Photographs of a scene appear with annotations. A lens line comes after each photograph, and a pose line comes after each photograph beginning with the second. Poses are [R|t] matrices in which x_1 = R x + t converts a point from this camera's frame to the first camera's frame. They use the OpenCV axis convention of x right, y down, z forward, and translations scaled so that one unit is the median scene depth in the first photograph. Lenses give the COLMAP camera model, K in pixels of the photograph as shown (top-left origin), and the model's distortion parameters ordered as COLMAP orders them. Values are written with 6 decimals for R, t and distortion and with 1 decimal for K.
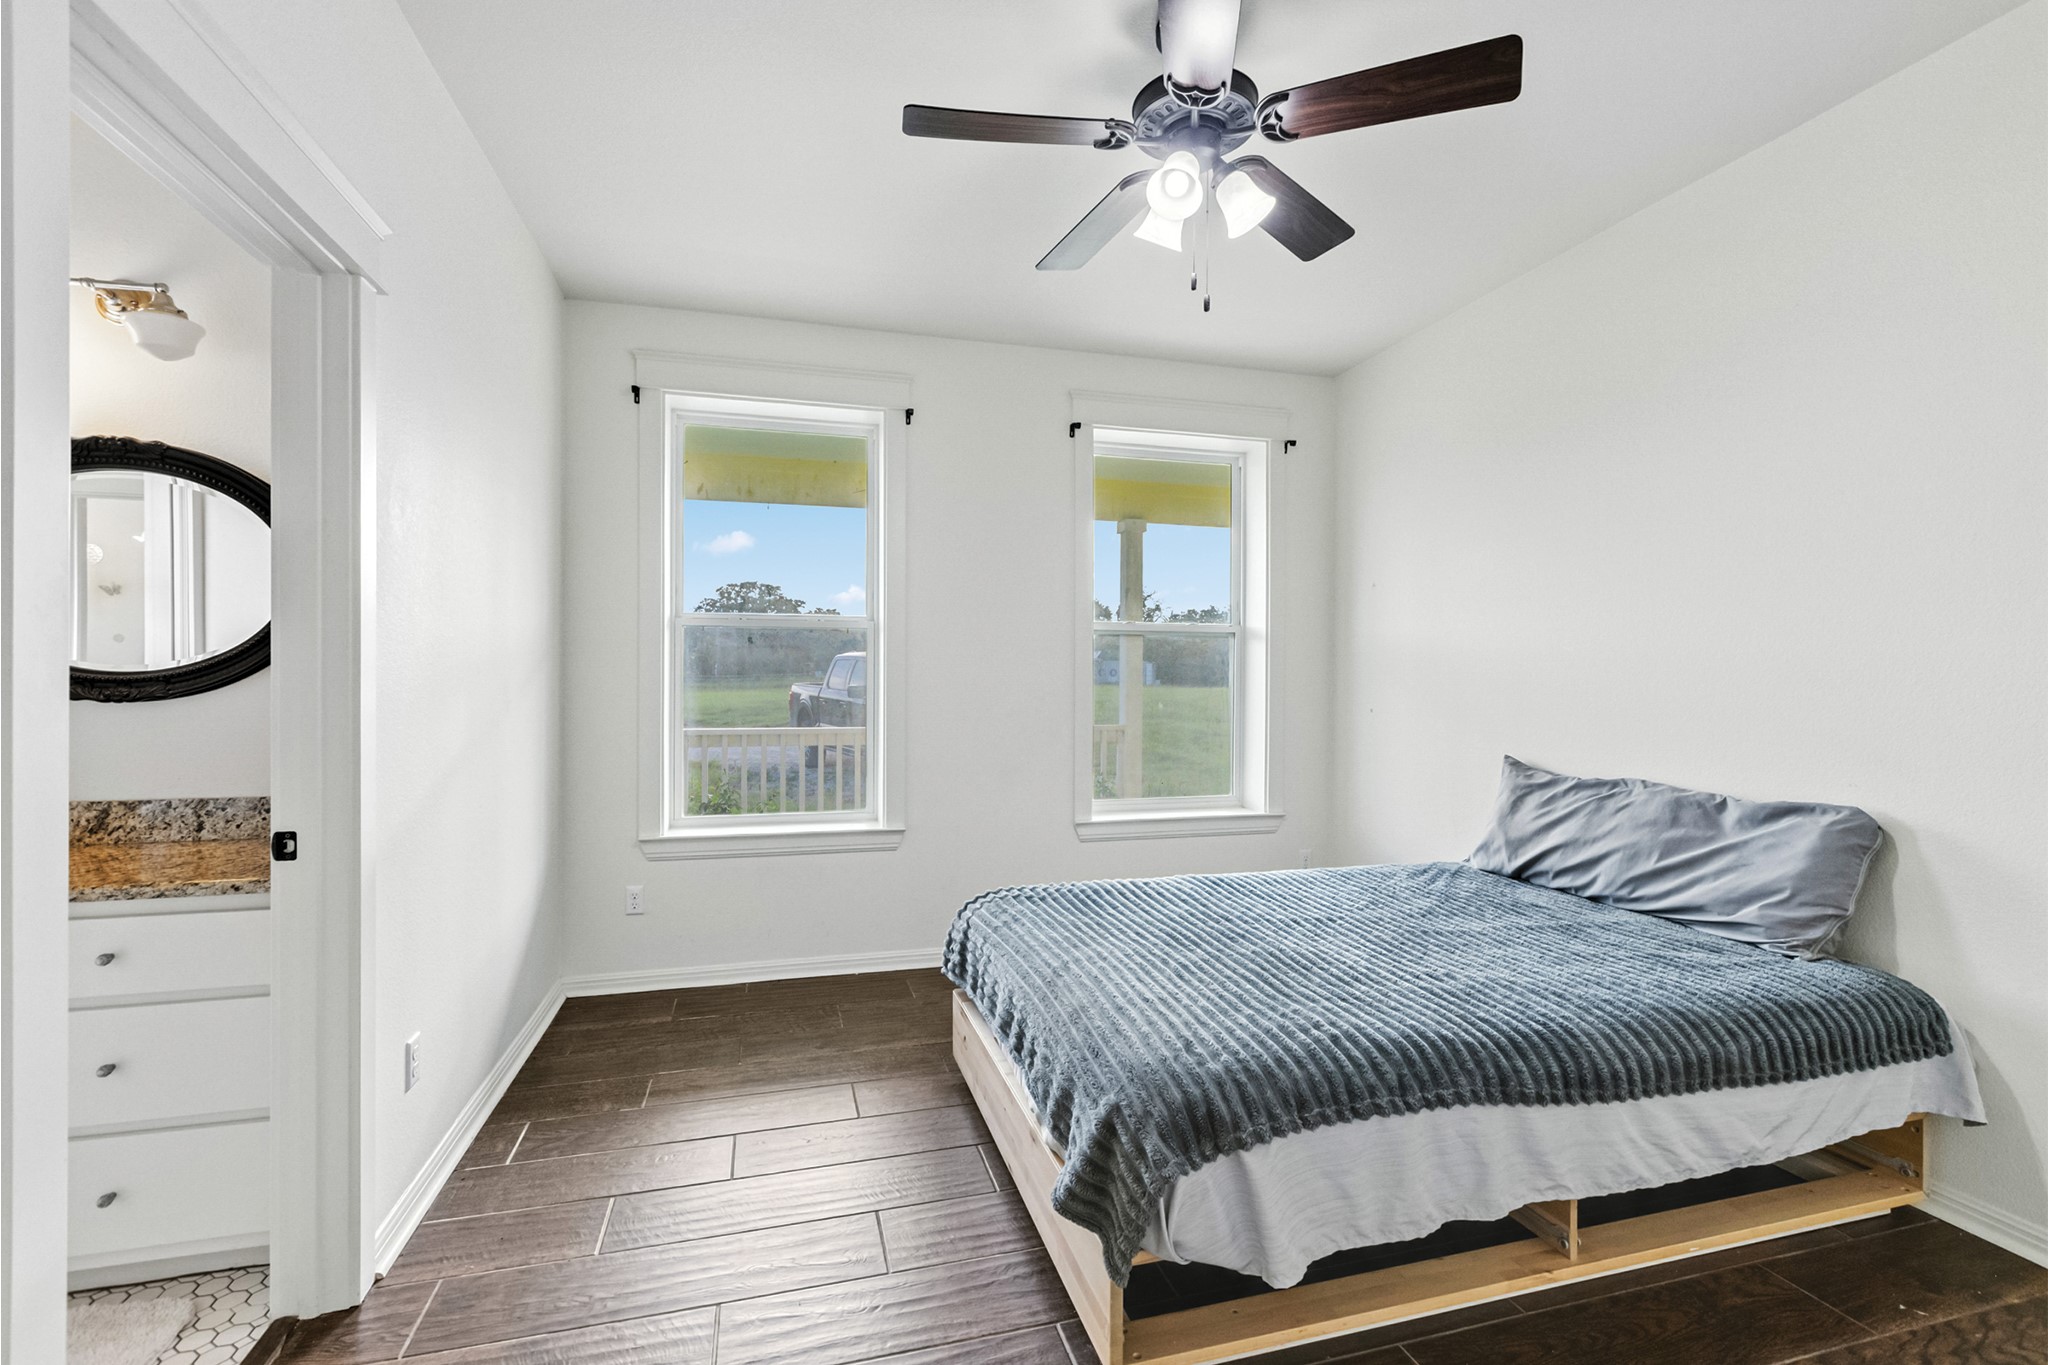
lens RADIAL K [[897.5, 0, 1023.8], [0, 897.5, 679.5], [0, 0, 1]] dist [0.001111, 0.000251]
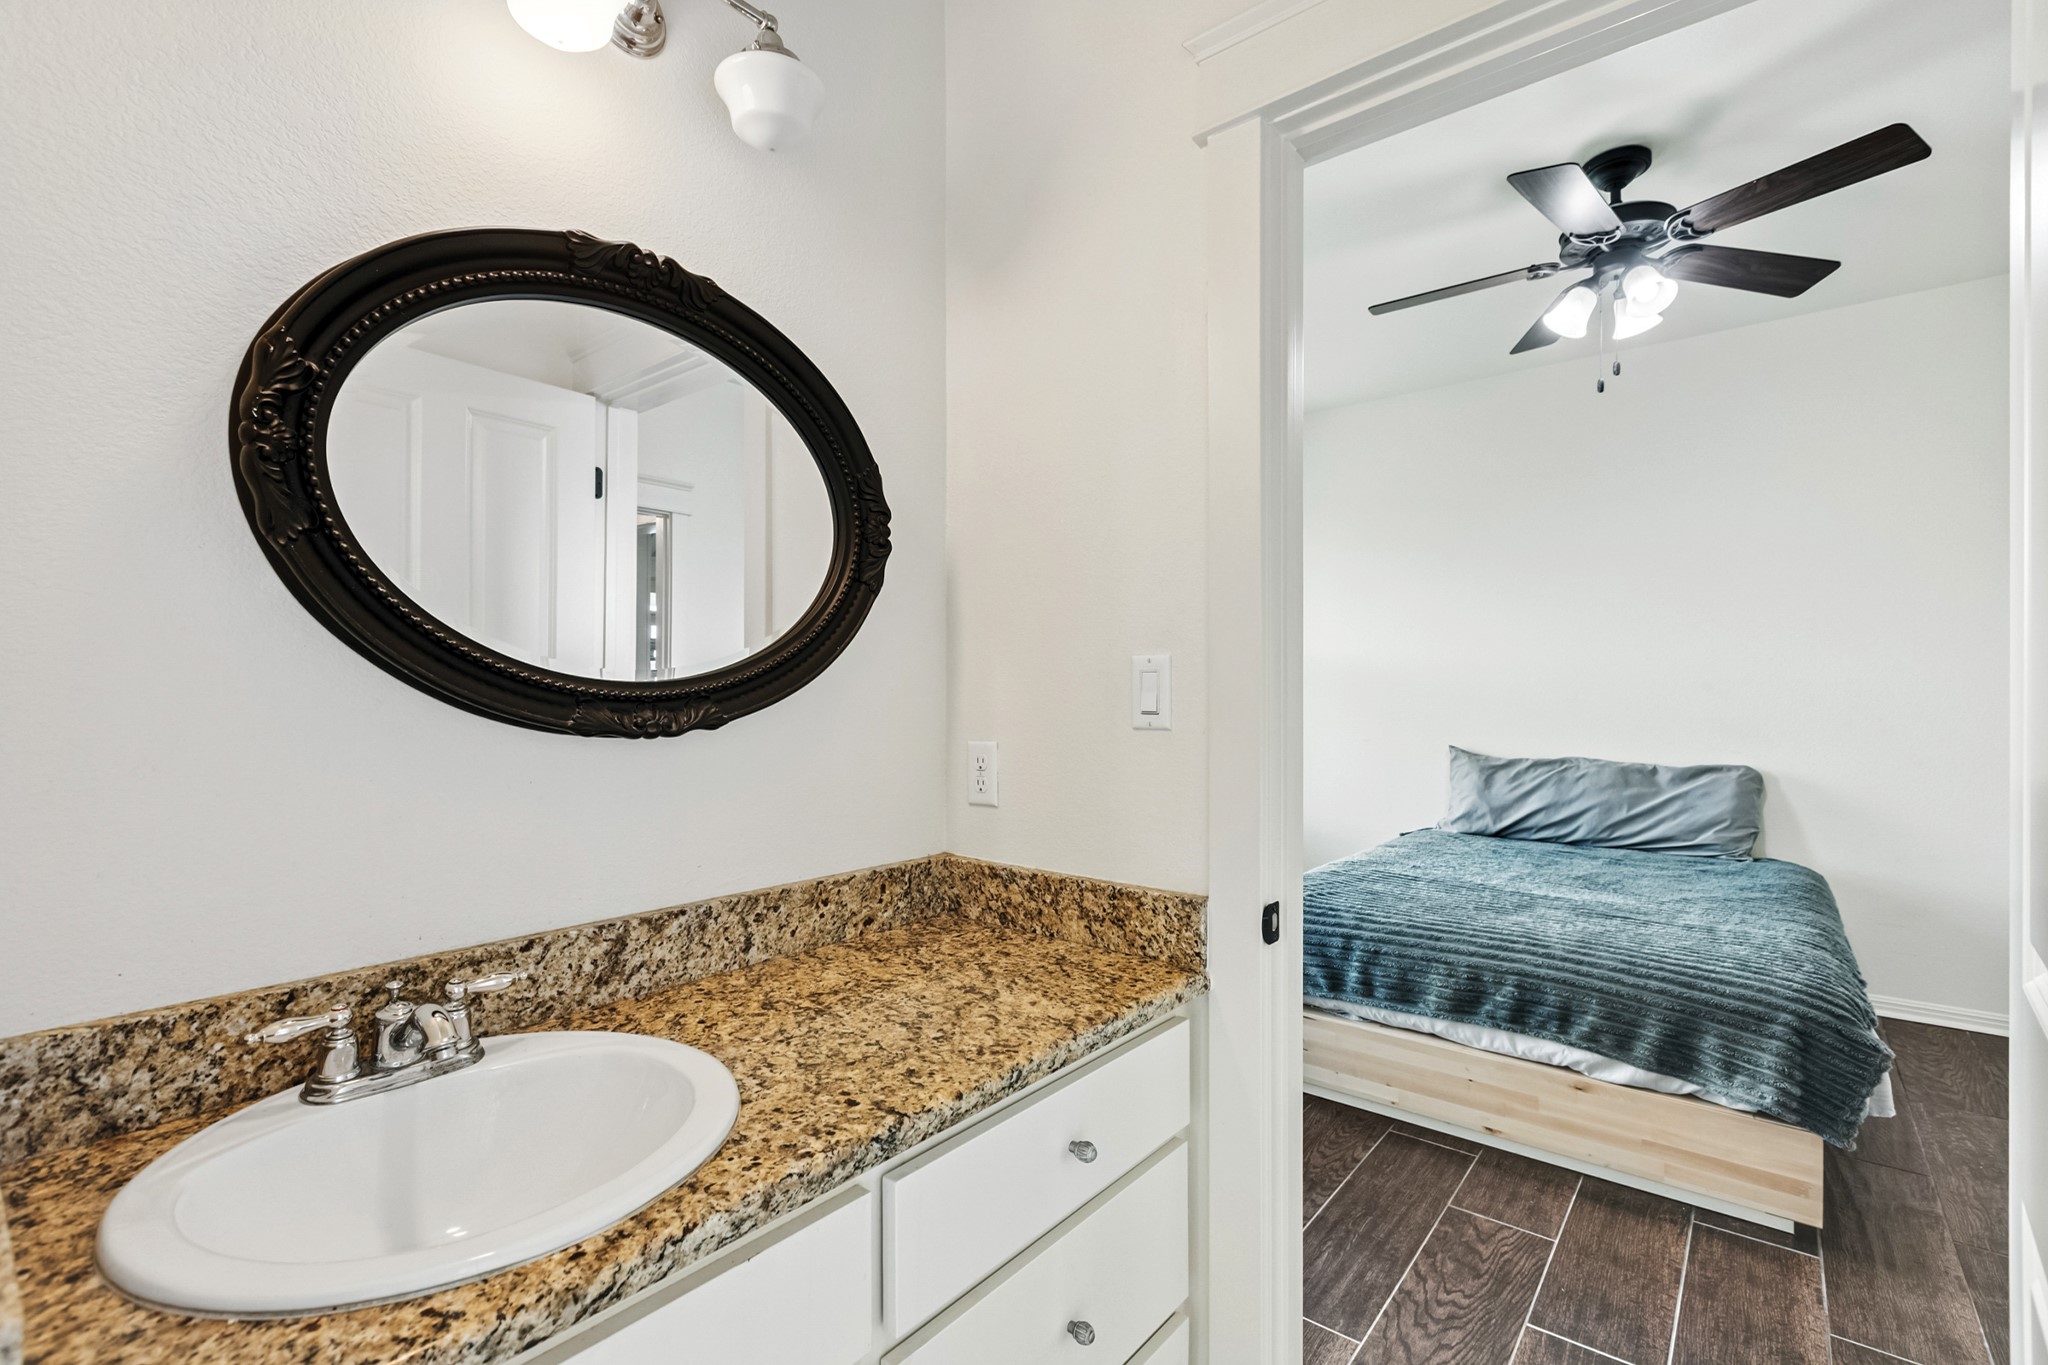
lens RADIAL K [[897.5, 0, 1024.8], [0, 897.5, 684.1], [0, 0, 1]] dist [0.001111, 0.000251]
pose [[0.817648, 0.001017, 0.575718, -1.075678], [0.002842, 0.999979, -0.005803, -0.002409], [-0.575712, 0.006381, 0.817628, 0.398825]]
